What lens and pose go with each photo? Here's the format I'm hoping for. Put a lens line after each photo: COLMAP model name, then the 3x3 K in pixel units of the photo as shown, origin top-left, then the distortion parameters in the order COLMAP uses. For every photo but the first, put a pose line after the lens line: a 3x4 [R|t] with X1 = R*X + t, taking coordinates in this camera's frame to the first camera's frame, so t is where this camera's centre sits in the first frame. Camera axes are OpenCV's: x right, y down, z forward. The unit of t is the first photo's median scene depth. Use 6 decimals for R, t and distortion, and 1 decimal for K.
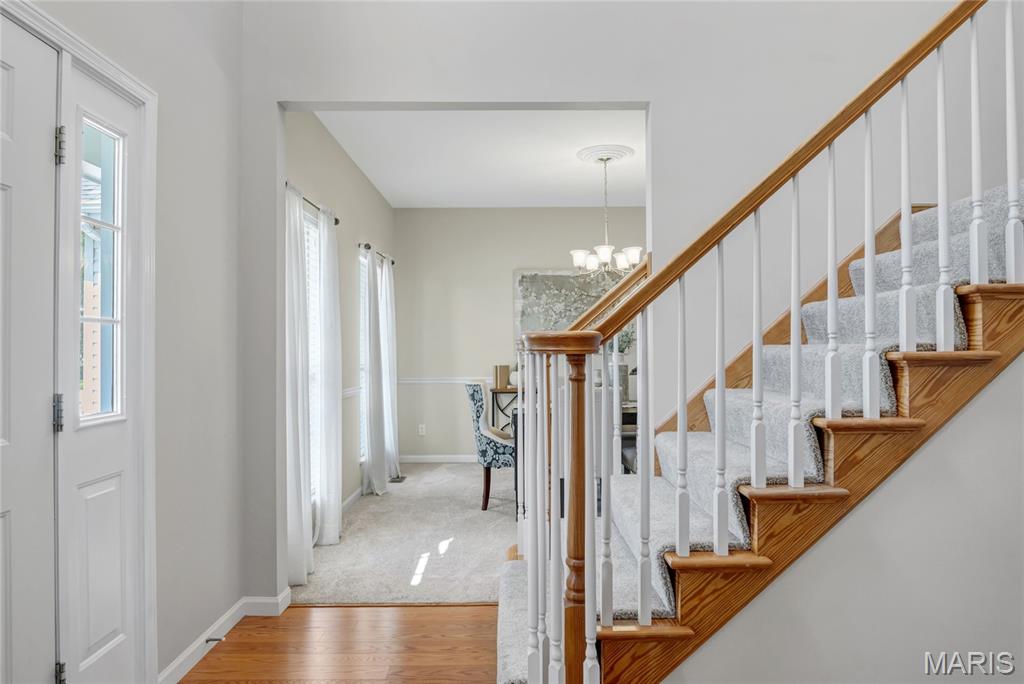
lens RADIAL K [[673.1, 0, 512.0], [0, 673.1, 342.9], [0, 0, 1]] dist [-0.006435, -0.008097]
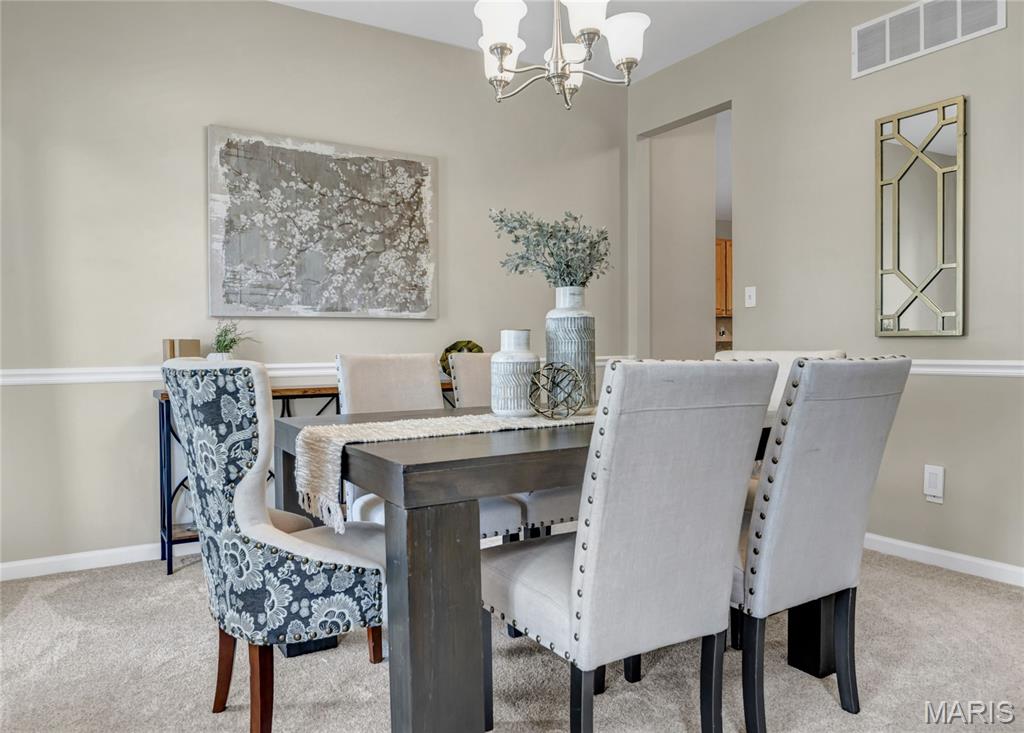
lens RADIAL K [[720.4, 0, 511.6], [0, 720.4, 362.5], [0, 0, 1]] dist [-0.037333, -0.001721]
pose [[0.847624, -0.014769, 0.530391, -0.081285], [0.002419, 0.999710, 0.023972, 0.038146], [-0.530591, -0.019037, 0.847414, 0.496587]]
